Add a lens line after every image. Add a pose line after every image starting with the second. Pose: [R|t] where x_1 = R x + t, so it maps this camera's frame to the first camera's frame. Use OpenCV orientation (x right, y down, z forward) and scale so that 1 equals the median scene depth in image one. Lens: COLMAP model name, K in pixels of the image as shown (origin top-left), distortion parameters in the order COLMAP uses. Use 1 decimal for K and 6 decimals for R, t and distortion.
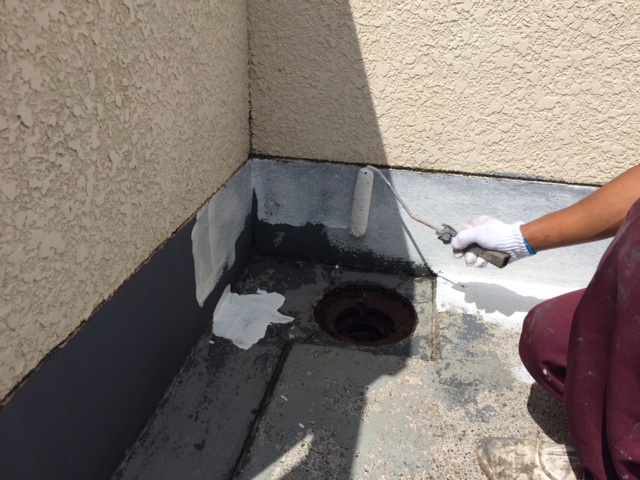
lens RADIAL K [[596.0, 0, 320.0], [0, 596.0, 240.0], [0, 0, 1]] dist [-0.002906, -0.001974]
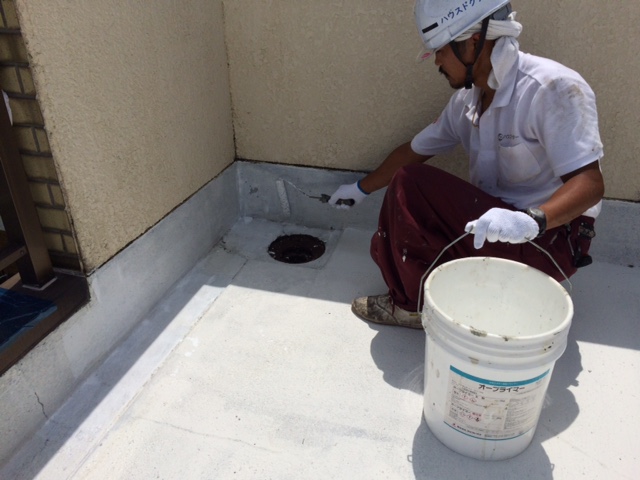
lens RADIAL K [[520.9, 0, 320.0], [0, 520.9, 240.0], [0, 0, 1]] dist [0.004861, 0.000953]
pose [[0.998369, 0.012075, -0.055792, 0.237453], [-0.009614, 0.998978, 0.044171, 0.027963], [0.056268, -0.043562, 0.997465, -0.572630]]
